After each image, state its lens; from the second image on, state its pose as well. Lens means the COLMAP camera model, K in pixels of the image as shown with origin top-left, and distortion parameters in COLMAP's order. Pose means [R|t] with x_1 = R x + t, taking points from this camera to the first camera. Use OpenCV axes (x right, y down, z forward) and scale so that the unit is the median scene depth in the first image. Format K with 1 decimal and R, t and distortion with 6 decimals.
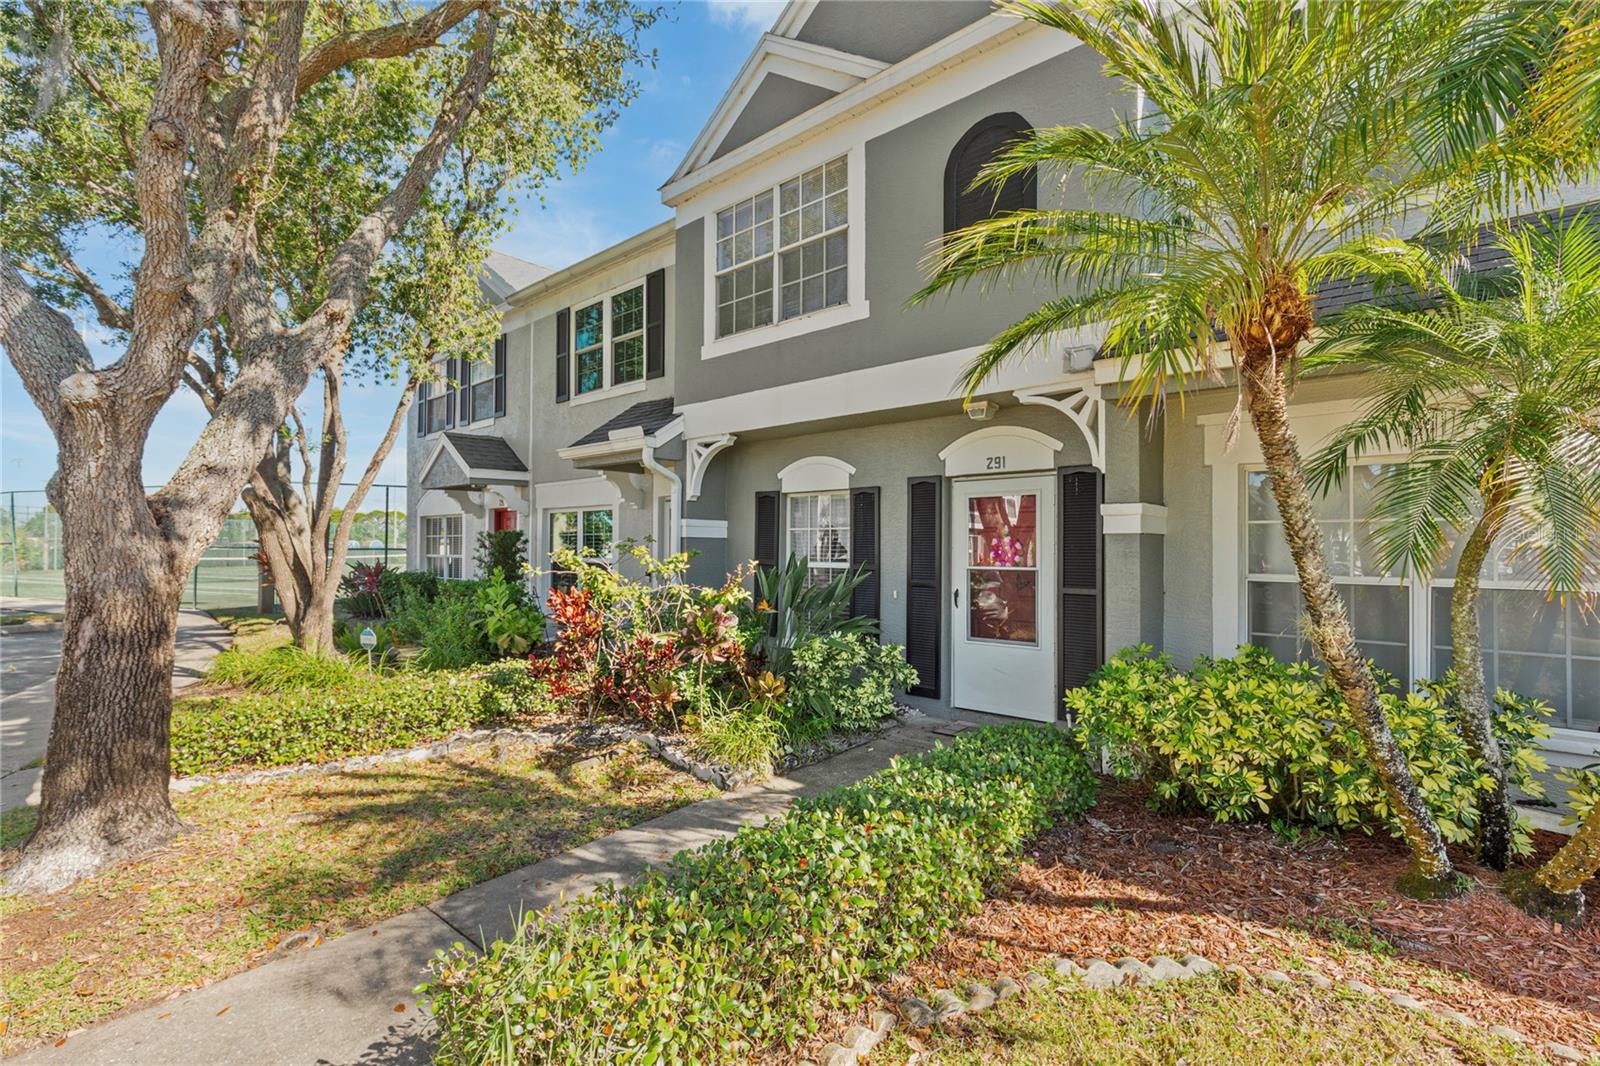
lens RADIAL K [[731.3, 0, 805.6], [0, 731.3, 536.7], [0, 0, 1]] dist [0.003834, -0.001291]
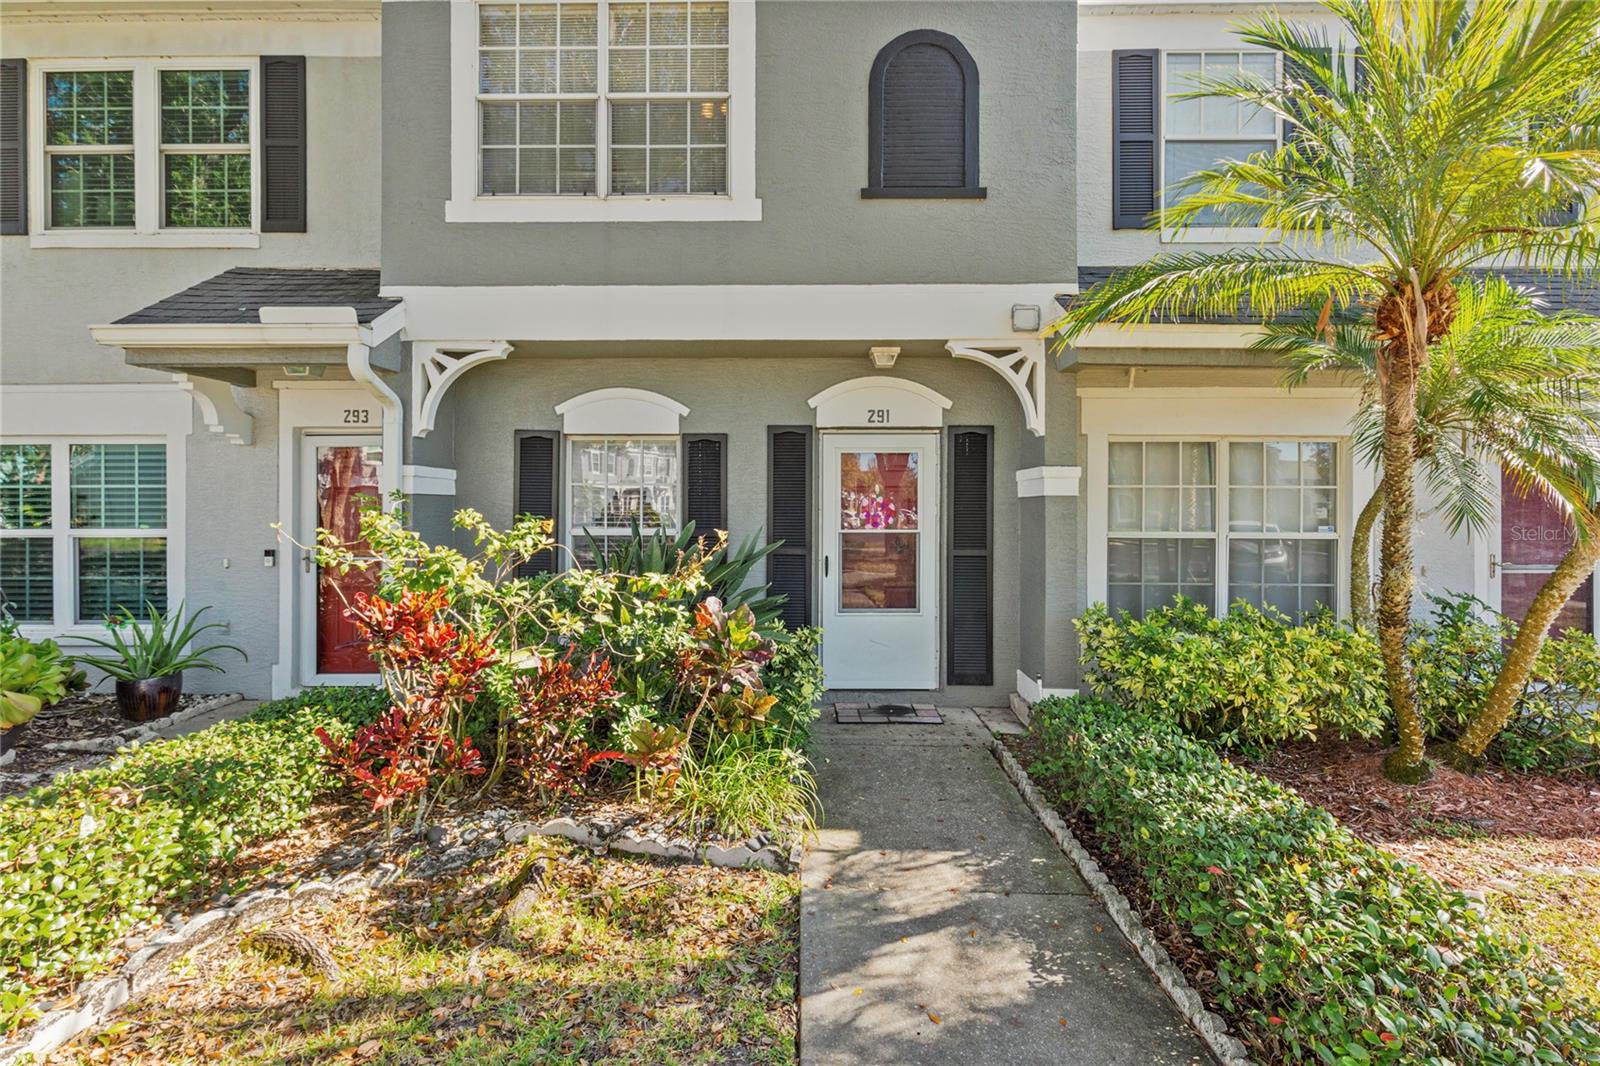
lens RADIAL K [[731.3, 0, 803.1], [0, 731.3, 506.2], [0, 0, 1]] dist [0.003834, -0.001291]
pose [[0.758915, -0.002935, 0.651183, -0.387090], [-0.009239, 0.999841, 0.015275, -0.001548], [-0.651124, -0.017609, 0.758767, 0.348875]]
